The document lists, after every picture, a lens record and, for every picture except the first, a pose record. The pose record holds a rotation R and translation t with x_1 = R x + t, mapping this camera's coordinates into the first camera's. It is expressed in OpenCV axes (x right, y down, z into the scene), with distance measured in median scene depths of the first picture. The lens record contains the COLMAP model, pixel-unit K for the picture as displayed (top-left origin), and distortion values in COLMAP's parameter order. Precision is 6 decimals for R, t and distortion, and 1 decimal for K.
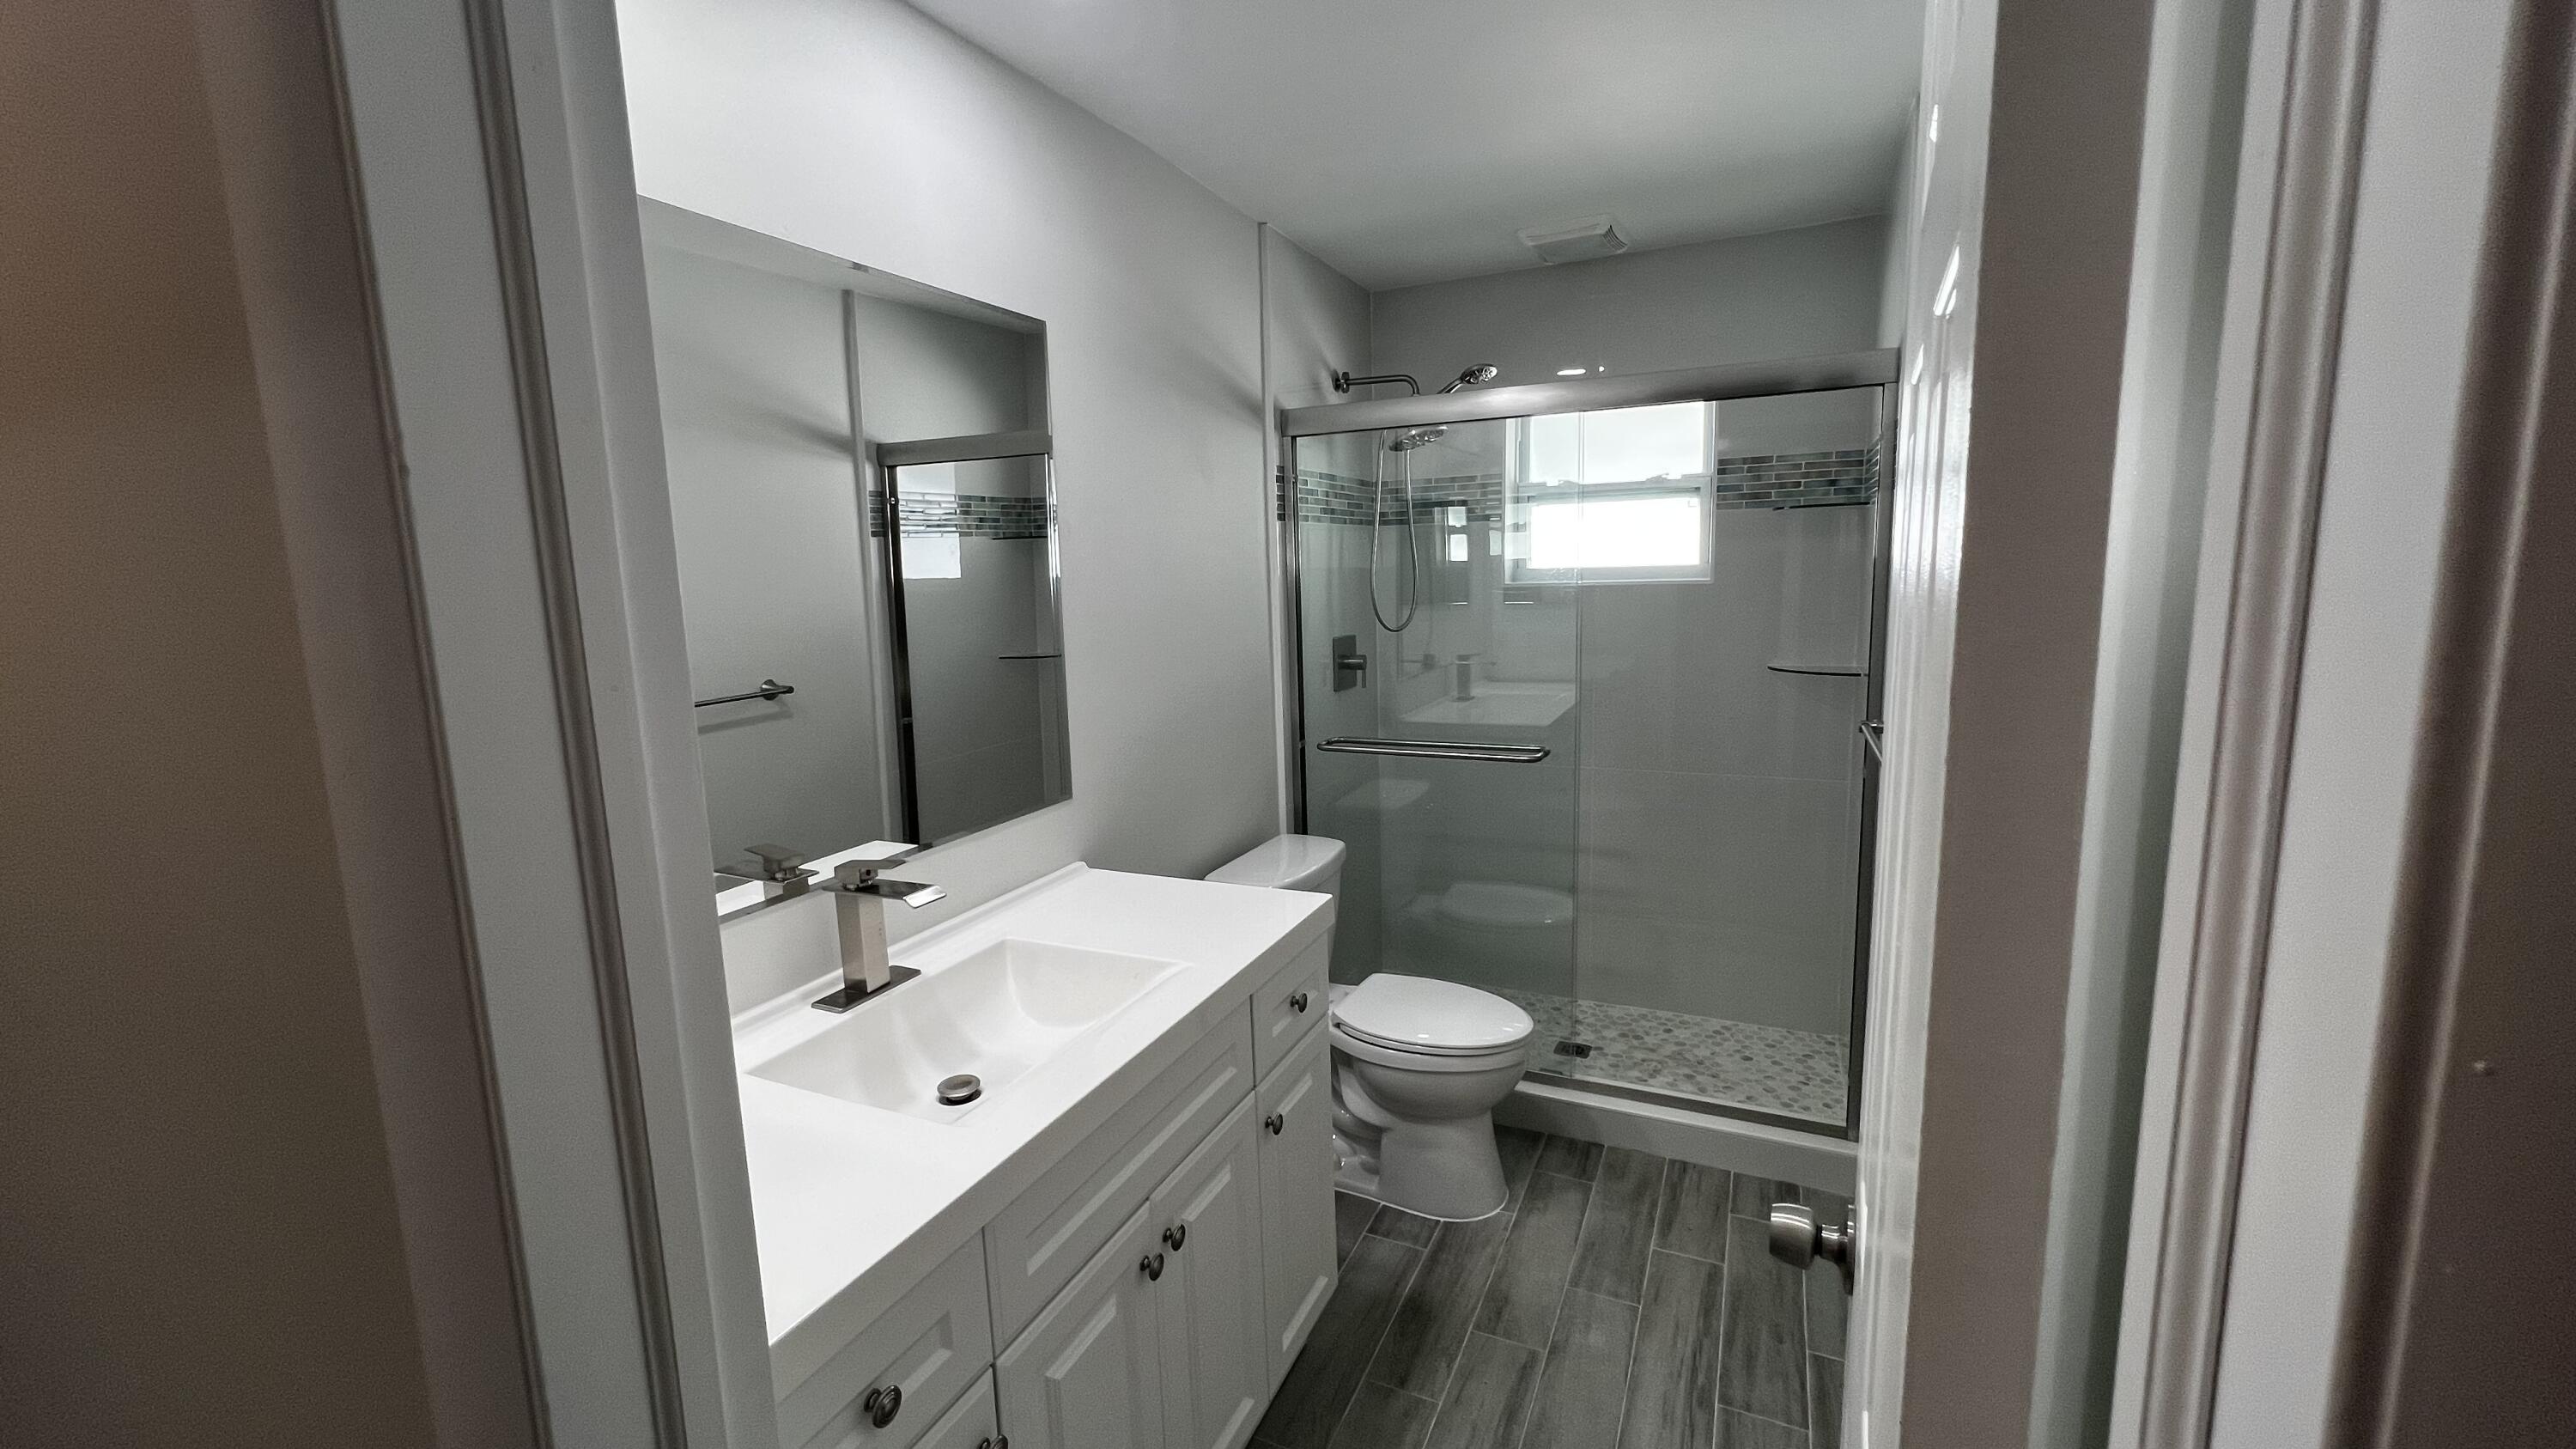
lens RADIAL K [[1034.8, 0, 1279.9], [0, 1034.8, 724.4], [0, 0, 1]] dist [-0.000551, 0.000400]
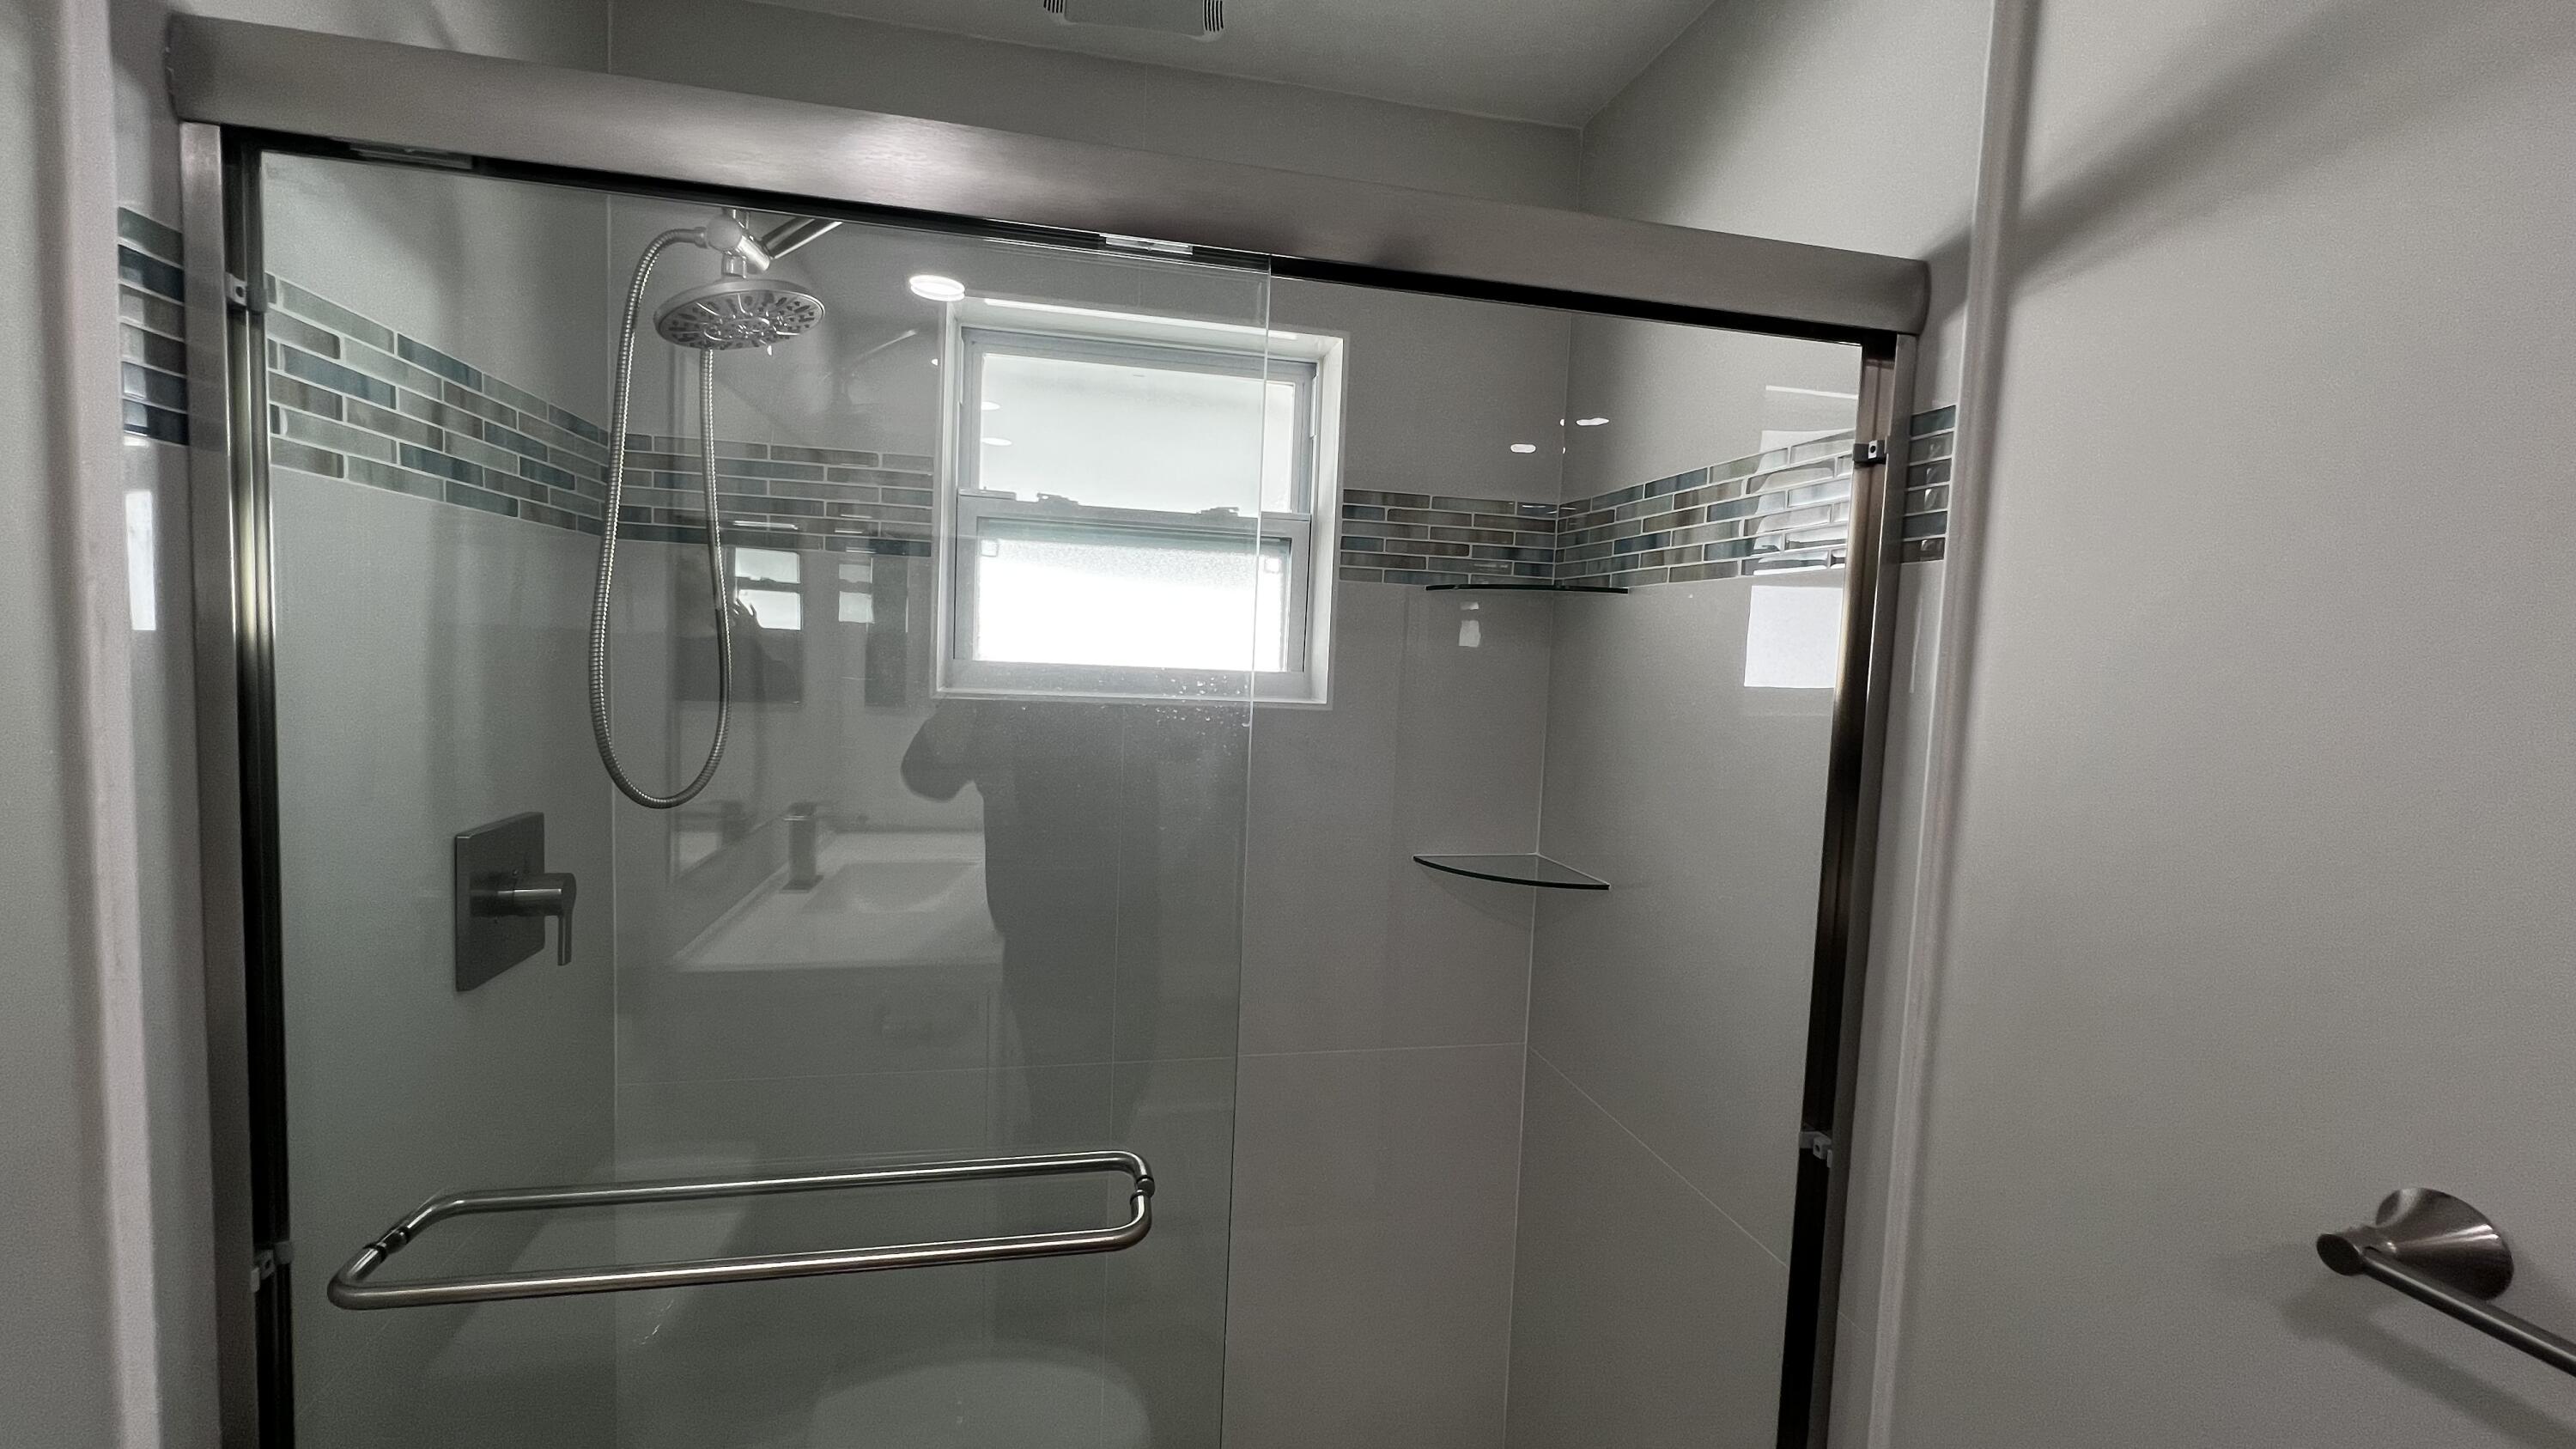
lens RADIAL K [[1034.8, 0, 1279.9], [0, 1034.8, 724.4], [0, 0, 1]] dist [-0.000551, 0.000400]
pose [[0.789824, 0.016559, 0.613110, 0.058412], [0.027869, 0.997634, -0.062846, -0.095468], [-0.612700, 0.066724, 0.787494, 0.585836]]
